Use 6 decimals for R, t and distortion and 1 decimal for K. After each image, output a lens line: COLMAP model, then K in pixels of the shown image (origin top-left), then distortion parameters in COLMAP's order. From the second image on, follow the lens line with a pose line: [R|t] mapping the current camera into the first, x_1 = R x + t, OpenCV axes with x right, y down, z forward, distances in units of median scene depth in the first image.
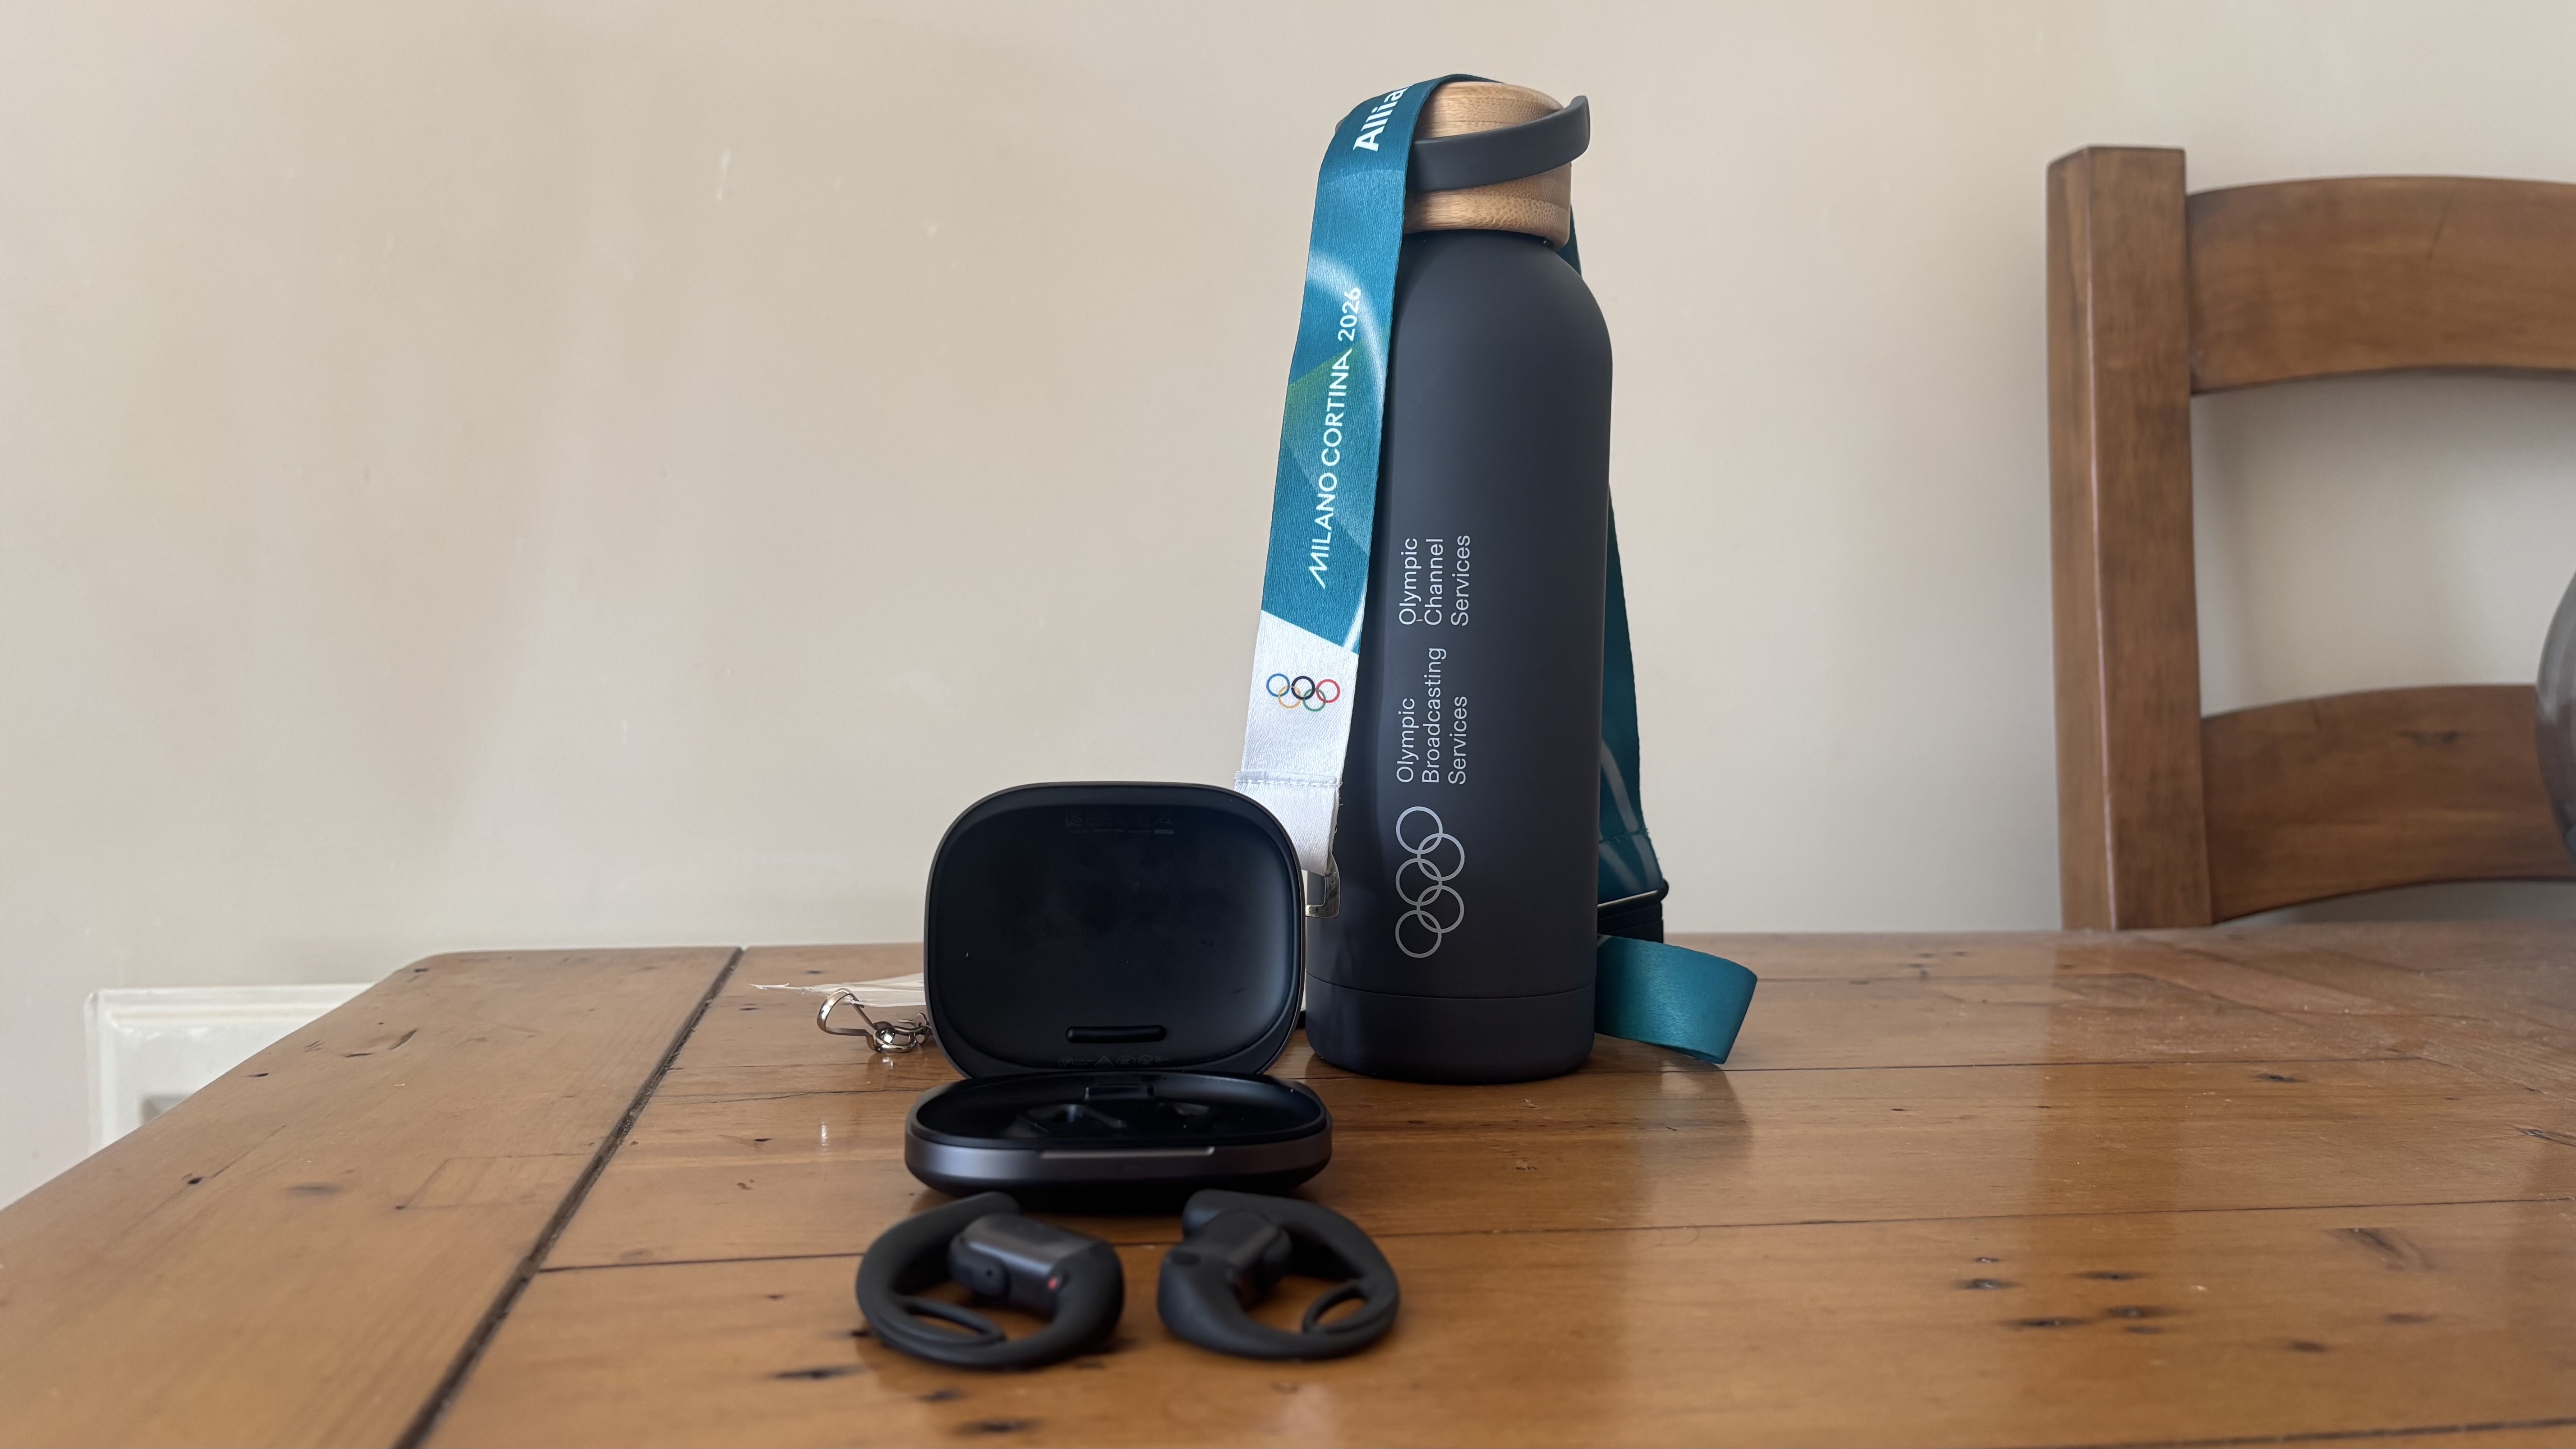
lens RADIAL K [[1997.1, 0, 1288.0], [0, 1997.1, 724.5], [0, 0, 1]] dist [0.009491, -0.024688]
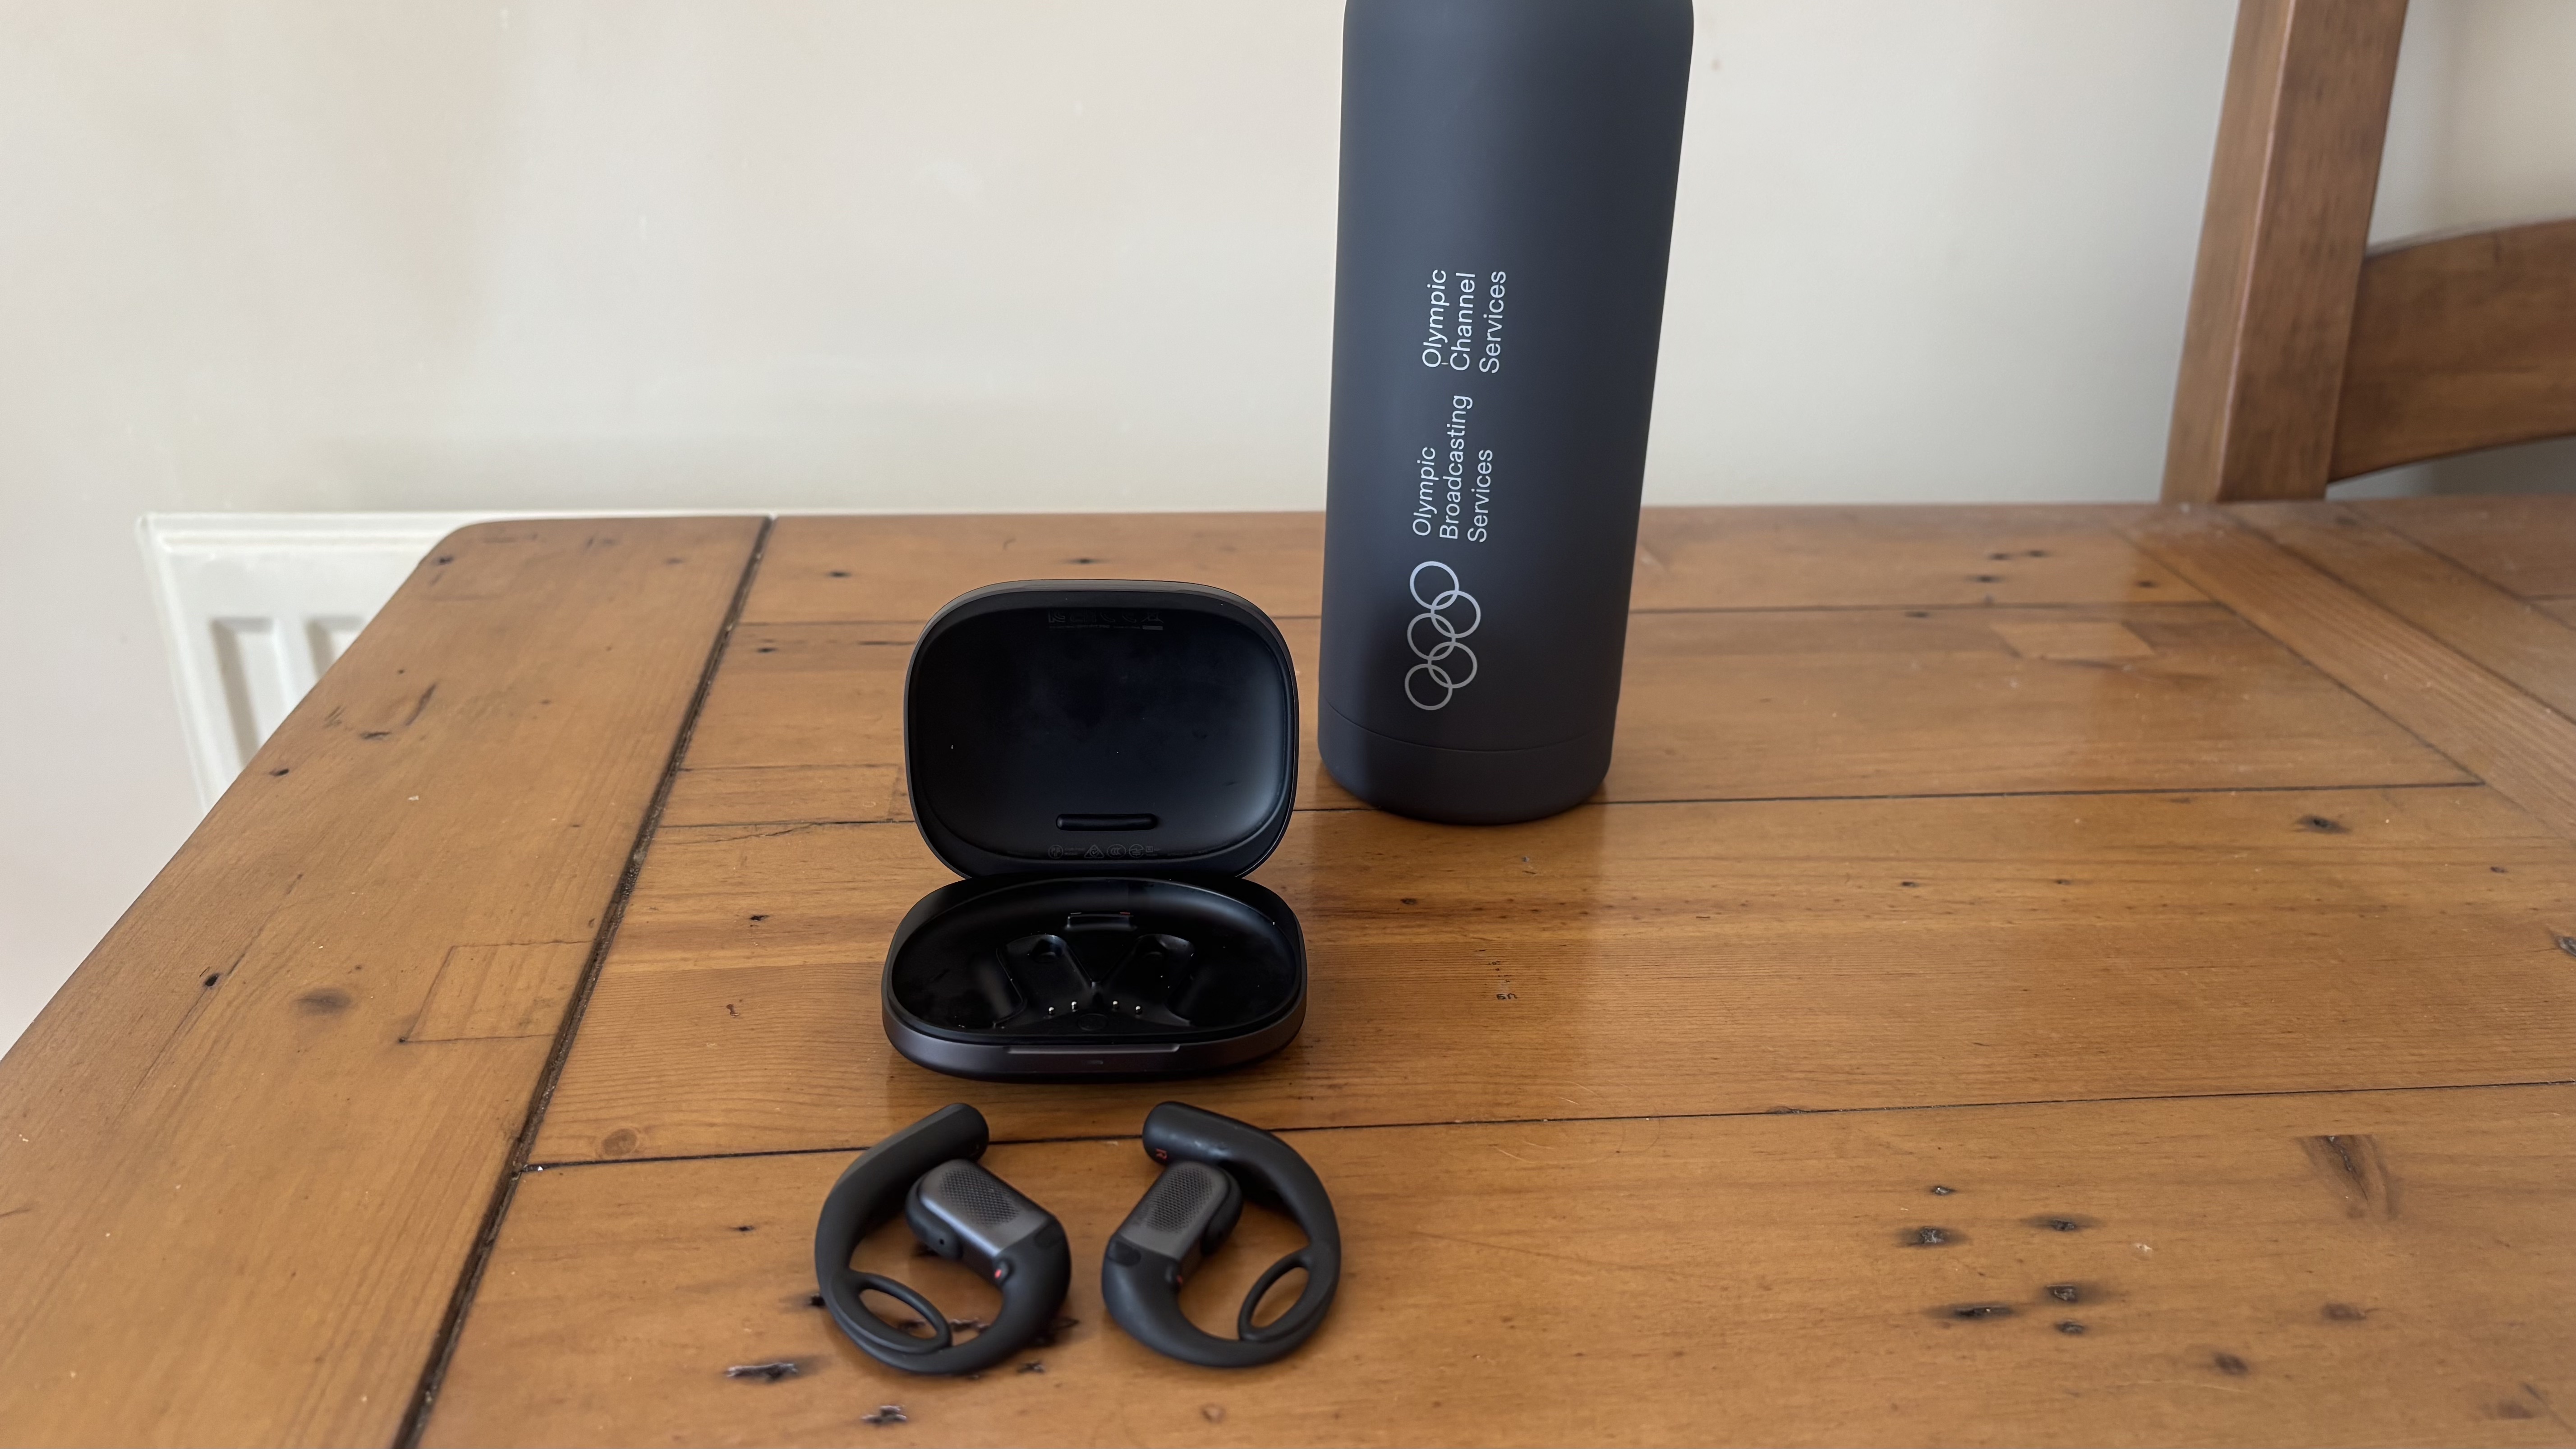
lens RADIAL K [[1997.1, 0, 1288.0], [0, 1997.1, 724.5], [0, 0, 1]] dist [0.009491, -0.024688]
pose [[0.997963, 0.038605, -0.050784, 0.047472], [-0.016156, 0.923094, 0.384234, -0.246936], [0.061712, -0.382631, 0.921838, 0.105490]]
